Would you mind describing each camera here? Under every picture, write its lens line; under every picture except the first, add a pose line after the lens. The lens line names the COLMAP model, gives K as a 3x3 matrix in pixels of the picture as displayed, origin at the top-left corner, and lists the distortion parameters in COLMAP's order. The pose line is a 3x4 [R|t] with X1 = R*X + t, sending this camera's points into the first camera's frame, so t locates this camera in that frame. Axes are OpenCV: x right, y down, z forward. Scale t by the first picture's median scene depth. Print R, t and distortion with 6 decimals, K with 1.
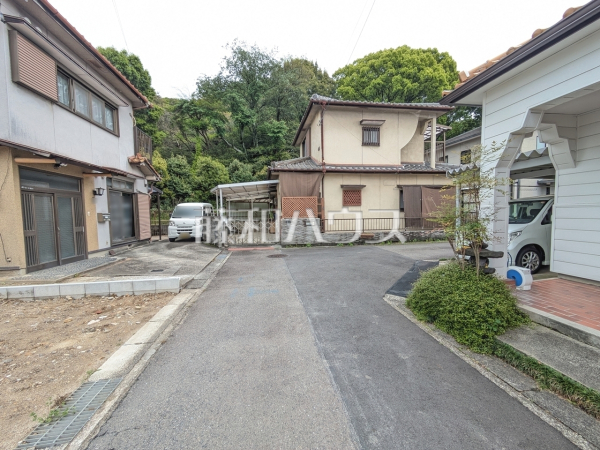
lens RADIAL K [[232.4, 0, 300.2], [0, 232.4, 225.5], [0, 0, 1]] dist [-0.005632, 0.000414]
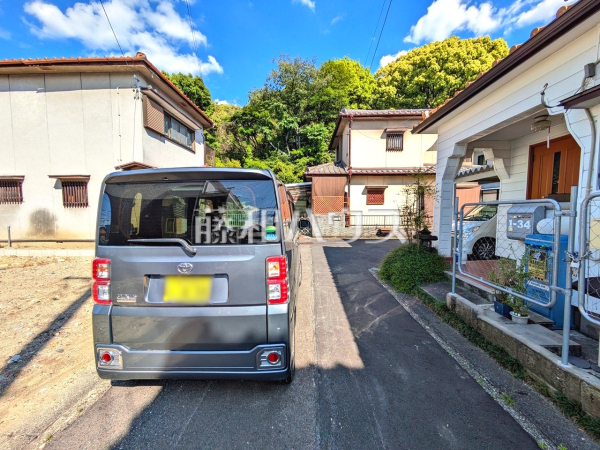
lens RADIAL K [[232.4, 0, 301.8], [0, 232.4, 224.6], [0, 0, 1]] dist [-0.005632, 0.000414]
pose [[0.983664, 0.025622, -0.178181, 0.076988], [-0.023970, 0.999647, 0.011418, 0.011435], [0.178411, -0.006960, 0.983931, -0.192794]]
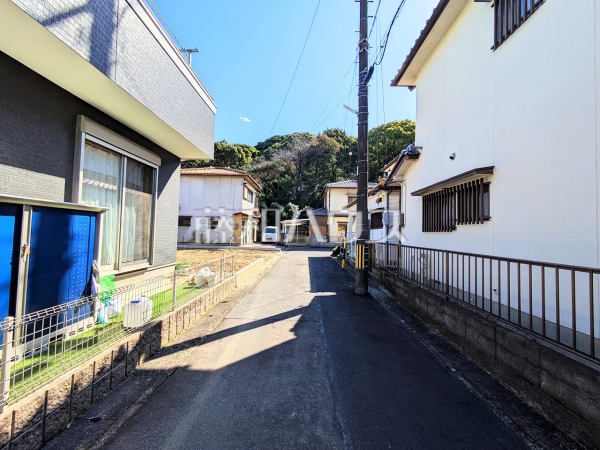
lens RADIAL K [[232.4, 0, 299.8], [0, 232.4, 224.9], [0, 0, 1]] dist [-0.005632, 0.000414]
pose [[0.983497, 0.040806, -0.176263, 0.219569], [-0.056738, 0.994651, -0.086312, 0.068696], [0.171799, 0.094888, 0.980552, -1.279705]]
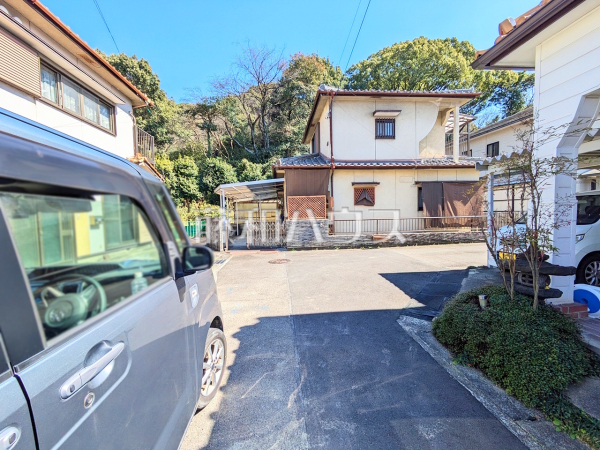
lens RADIAL K [[232.4, 0, 298.9], [0, 232.4, 225.8], [0, 0, 1]] dist [-0.005632, 0.000414]
pose [[0.997480, -0.006466, -0.070652, 0.031127], [0.006382, 0.999979, -0.001411, -0.003676], [0.070660, 0.000957, 0.997500, 0.074022]]
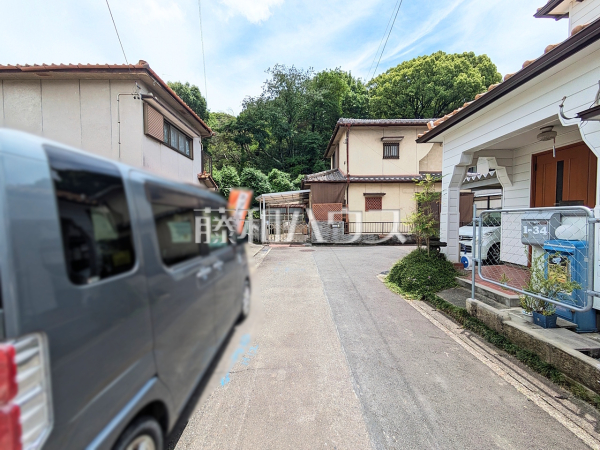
lens RADIAL K [[232.4, 0, 301.7], [0, 232.4, 225.0], [0, 0, 1]] dist [-0.005632, 0.000414]
pose [[0.989576, 0.012557, -0.143466, 0.038662], [-0.015302, 0.999720, -0.018049, 0.011128], [0.143199, 0.020056, 0.989491, -0.197530]]
